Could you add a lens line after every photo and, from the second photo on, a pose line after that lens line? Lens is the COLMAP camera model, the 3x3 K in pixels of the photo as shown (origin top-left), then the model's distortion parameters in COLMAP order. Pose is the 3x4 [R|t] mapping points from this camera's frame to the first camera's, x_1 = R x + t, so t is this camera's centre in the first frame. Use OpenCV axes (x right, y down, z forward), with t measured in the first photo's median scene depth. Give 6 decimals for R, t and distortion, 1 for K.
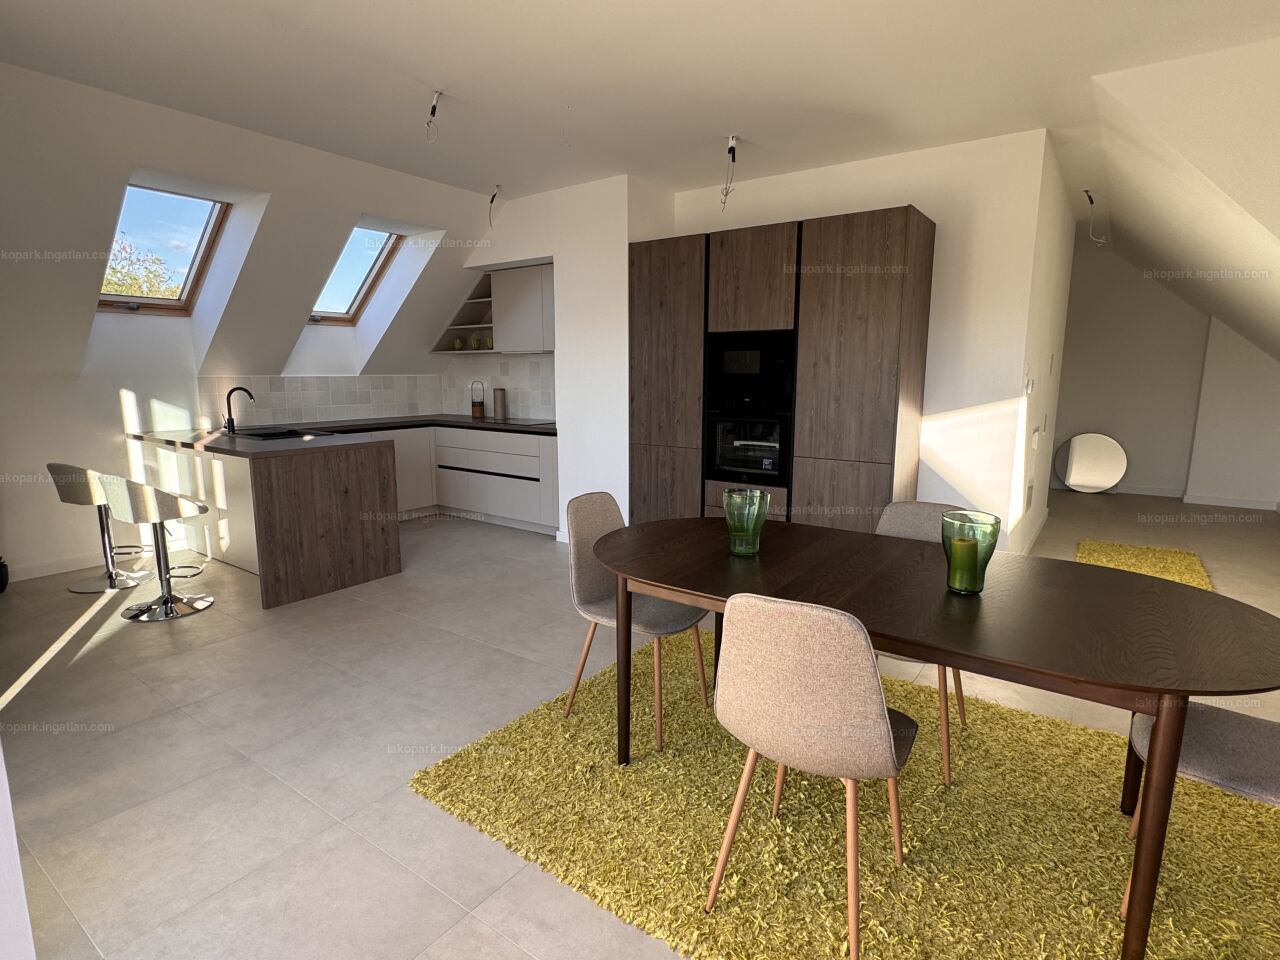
lens RADIAL K [[660.6, 0, 635.6], [0, 660.6, 482.3], [0, 0, 1]] dist [0.000459, -0.000123]
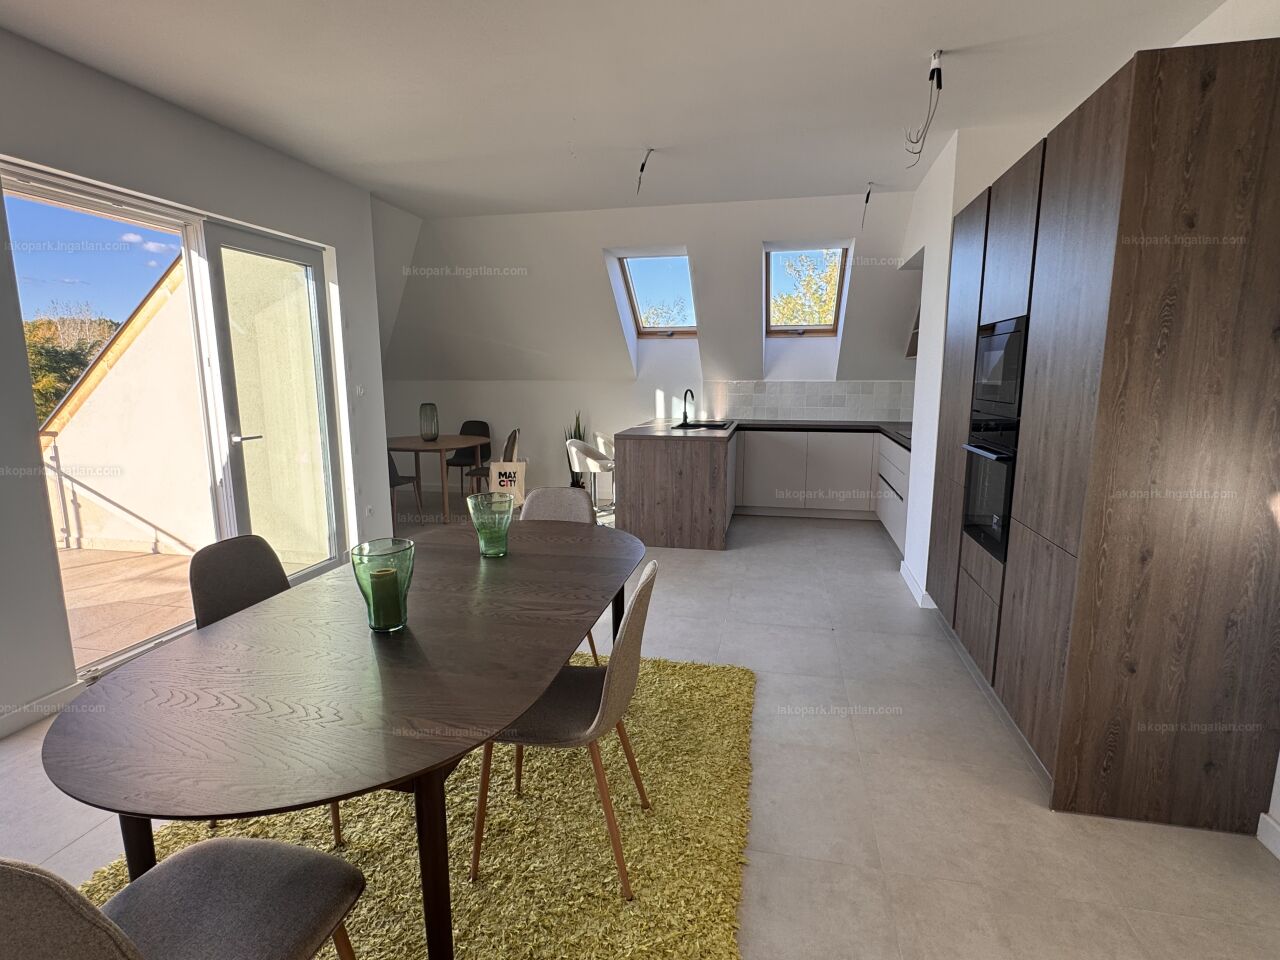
lens RADIAL K [[632.5, 0, 640.0], [0, 632.5, 477.2], [0, 0, 1]] dist [0.000560, 0.000453]
pose [[0.407165, 0.147150, -0.901423, 0.621191], [-0.150879, 0.984214, 0.092514, -0.078015], [0.900806, 0.098337, 0.422939, 0.414372]]
